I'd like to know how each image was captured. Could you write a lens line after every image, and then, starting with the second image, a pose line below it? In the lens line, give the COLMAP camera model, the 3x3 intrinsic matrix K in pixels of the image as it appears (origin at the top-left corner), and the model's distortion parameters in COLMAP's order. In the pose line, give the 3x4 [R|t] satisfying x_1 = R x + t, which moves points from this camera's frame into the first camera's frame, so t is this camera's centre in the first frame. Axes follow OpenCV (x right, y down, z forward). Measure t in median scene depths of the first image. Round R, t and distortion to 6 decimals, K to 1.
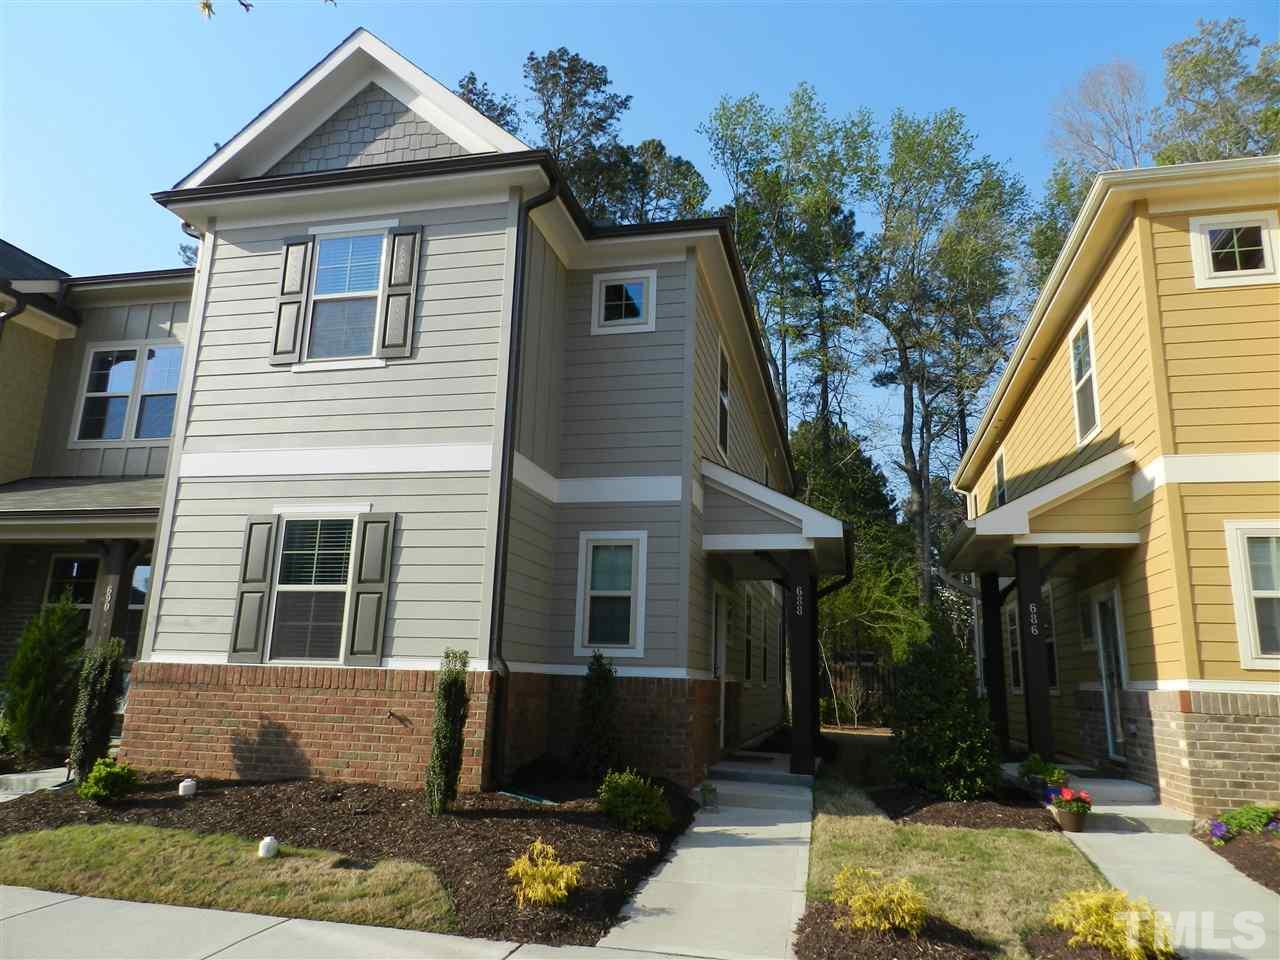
lens RADIAL K [[868.7, 0, 641.8], [0, 868.7, 479.6], [0, 0, 1]] dist [0.021144, 0.007108]
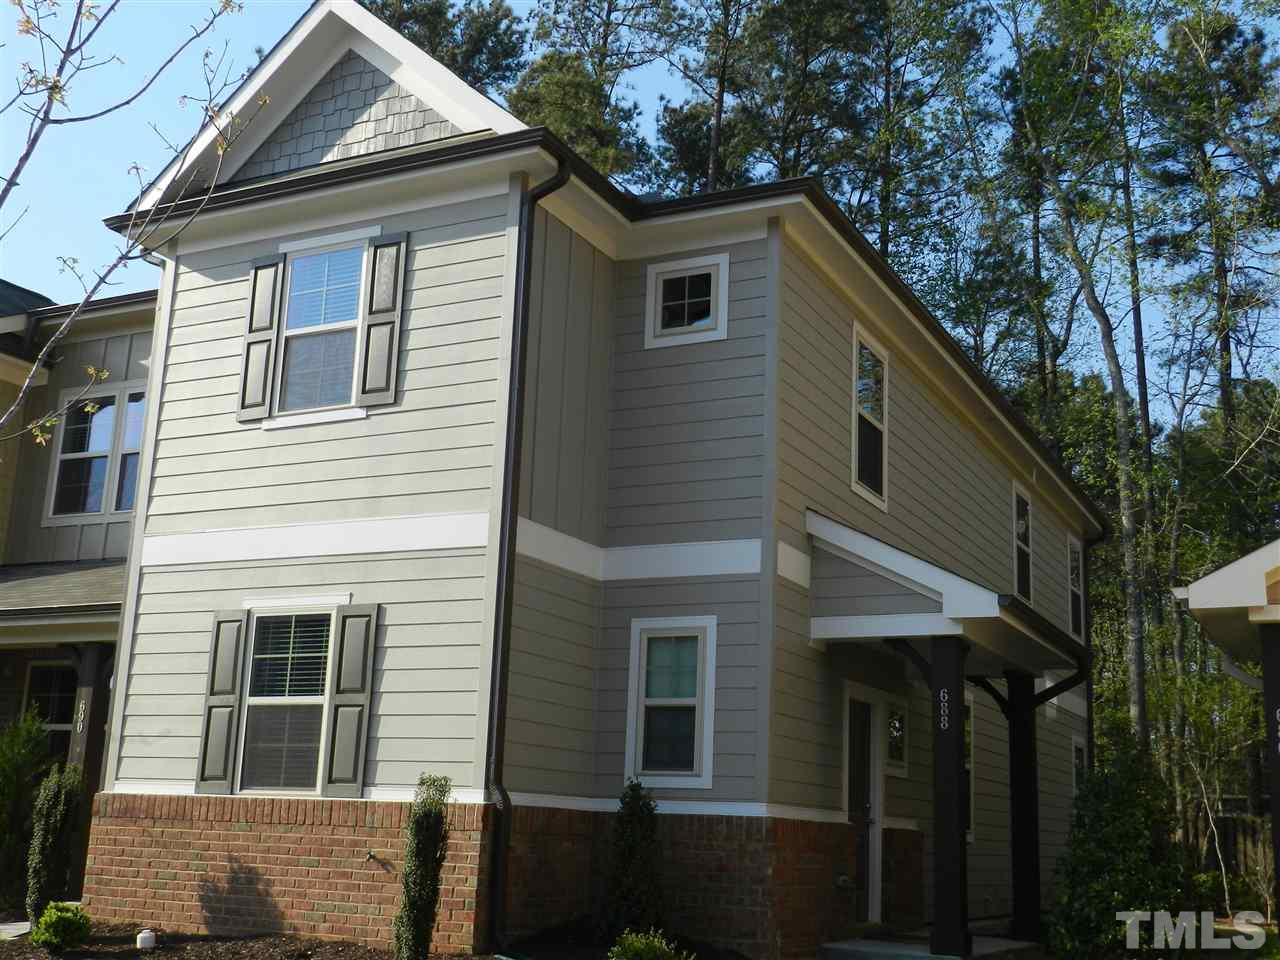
lens RADIAL K [[1472.3, 0, 640.0], [0, 1472.3, 483.9], [0, 0, 1]] dist [0.027692, 0.000000]
pose [[0.971227, -0.048282, -0.233209, 0.247974], [0.044871, 0.998794, -0.019914, -0.031360], [0.233889, 0.008877, 0.972223, -0.232242]]
